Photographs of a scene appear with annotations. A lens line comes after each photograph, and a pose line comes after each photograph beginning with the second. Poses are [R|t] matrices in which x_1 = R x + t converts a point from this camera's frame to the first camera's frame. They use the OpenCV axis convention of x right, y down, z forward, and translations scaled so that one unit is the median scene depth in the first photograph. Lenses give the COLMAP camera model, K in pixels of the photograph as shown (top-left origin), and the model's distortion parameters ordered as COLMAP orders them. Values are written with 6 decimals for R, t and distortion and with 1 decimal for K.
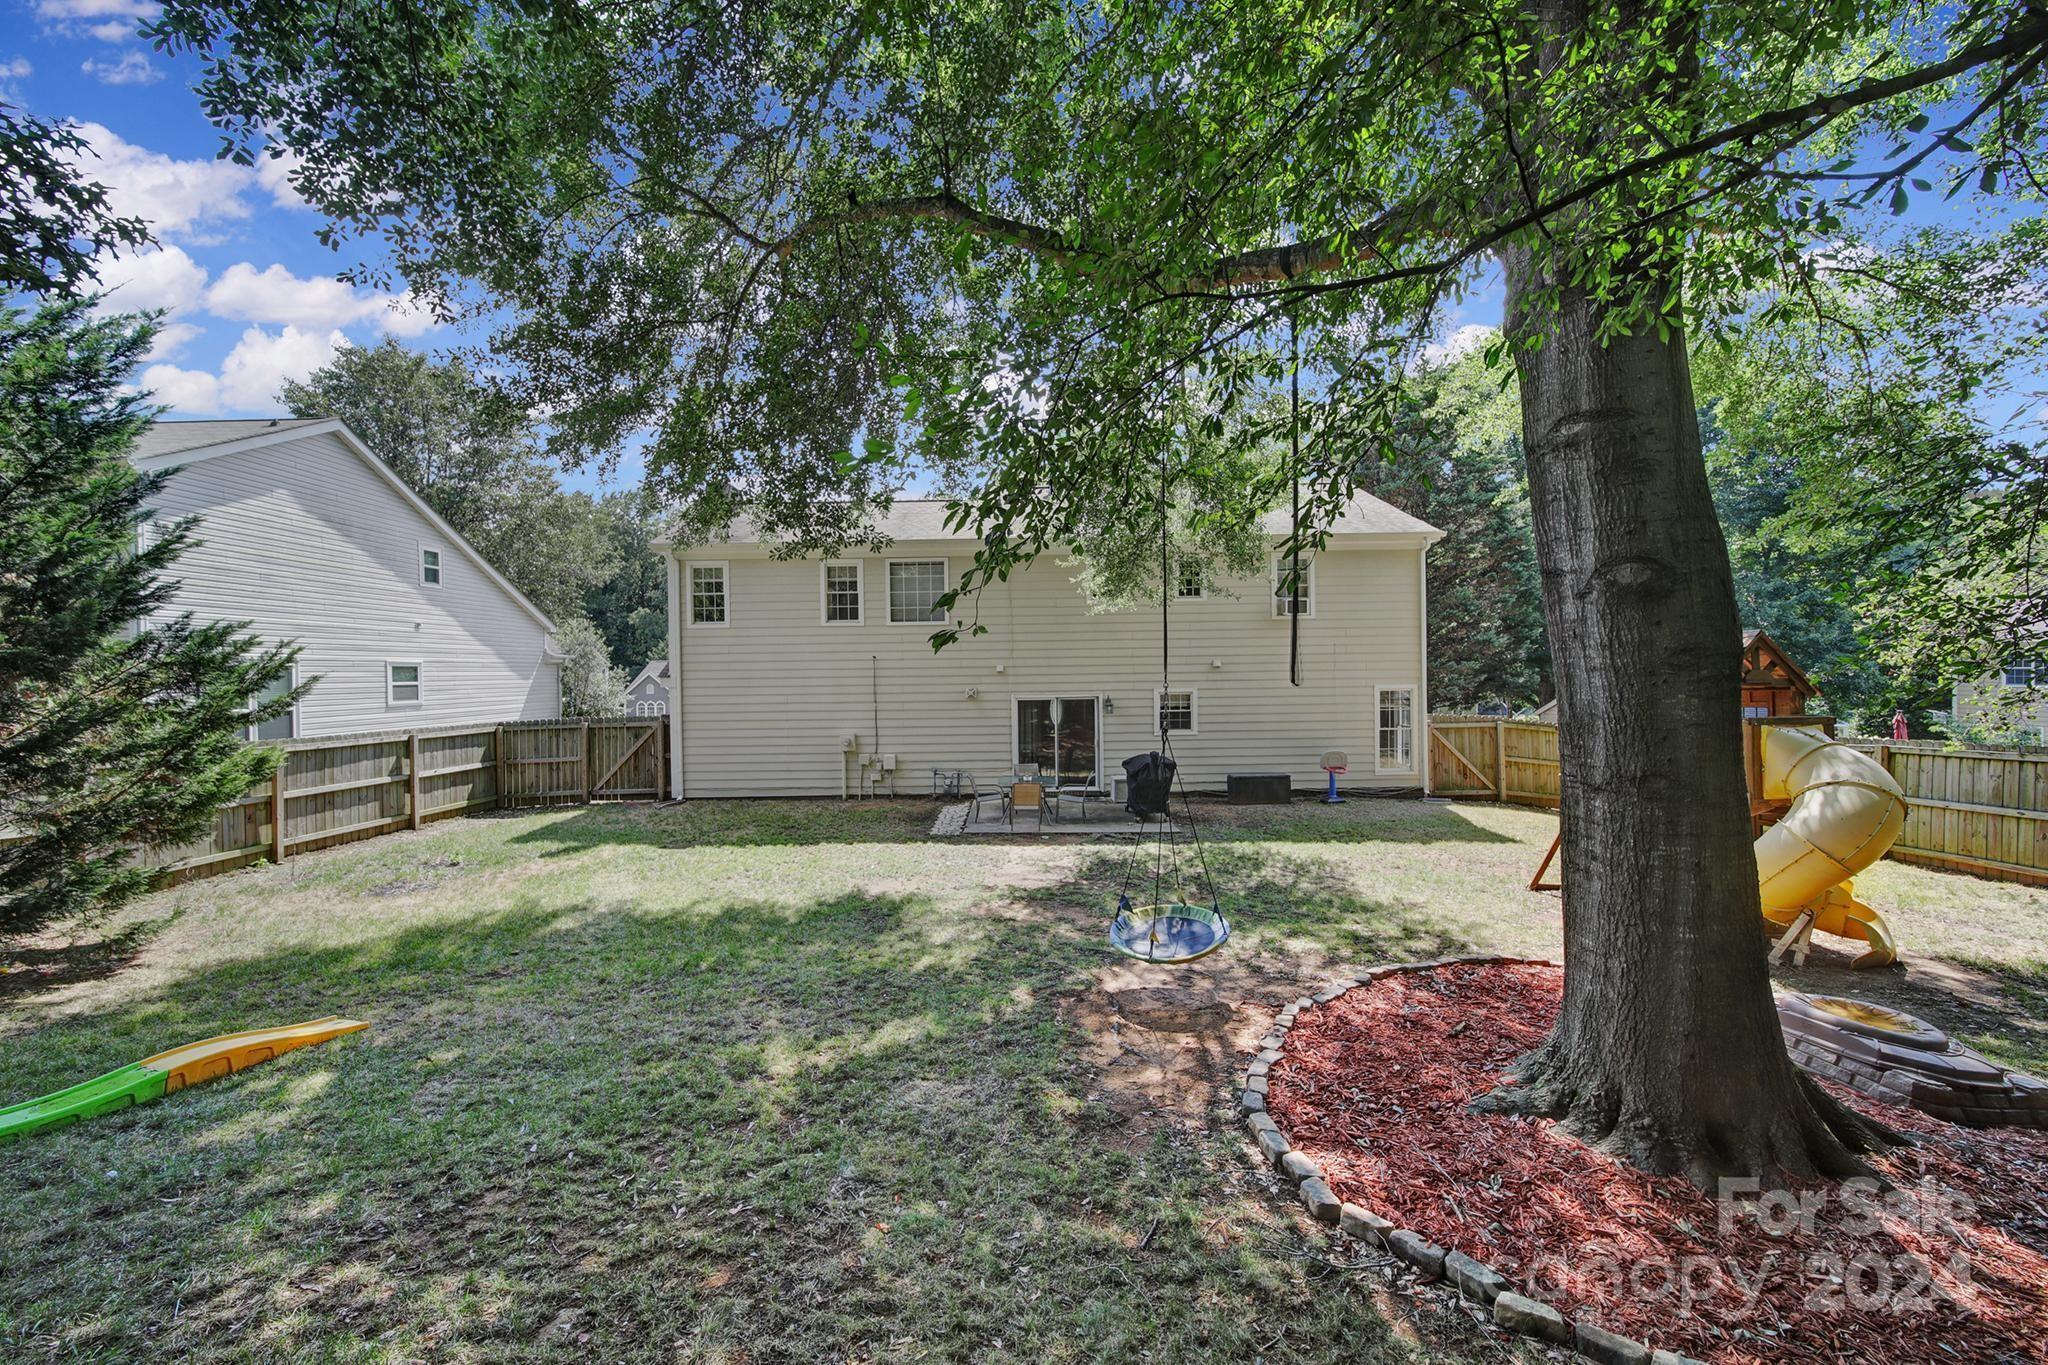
lens RADIAL K [[731.5, 0, 1017.0], [0, 731.5, 656.4], [0, 0, 1]] dist [-0.001023, -0.000142]
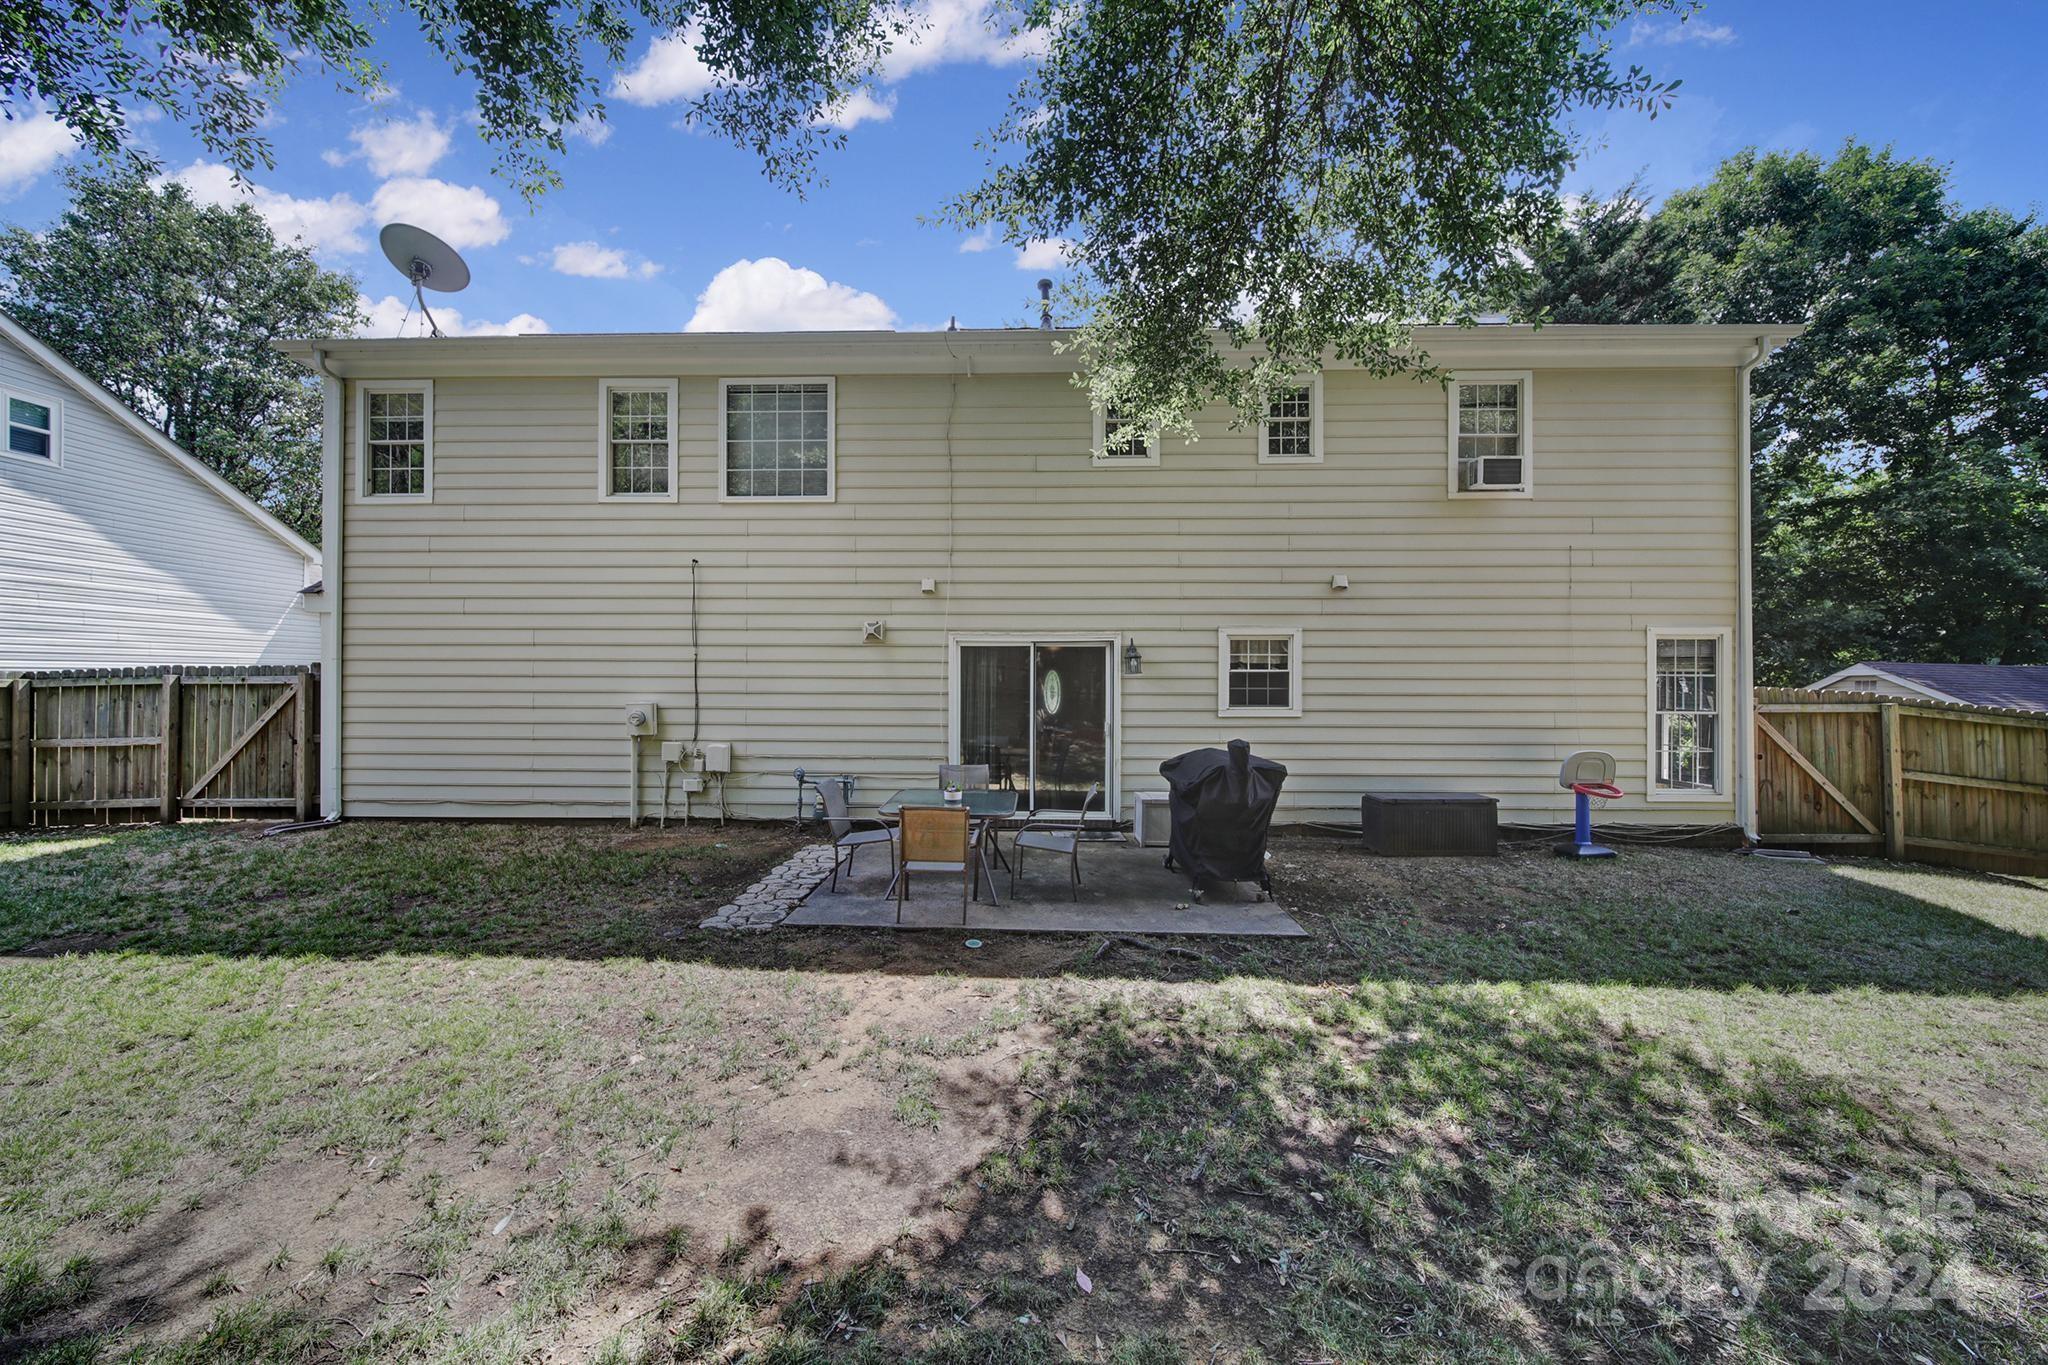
lens RADIAL K [[731.5, 0, 1017.0], [0, 731.5, 656.4], [0, 0, 1]] dist [-0.001023, -0.000142]
pose [[0.999626, 0.016250, -0.021982, 0.053982], [-0.016602, 0.999735, -0.015932, 0.075732], [0.021717, 0.016291, 0.999631, 0.471334]]
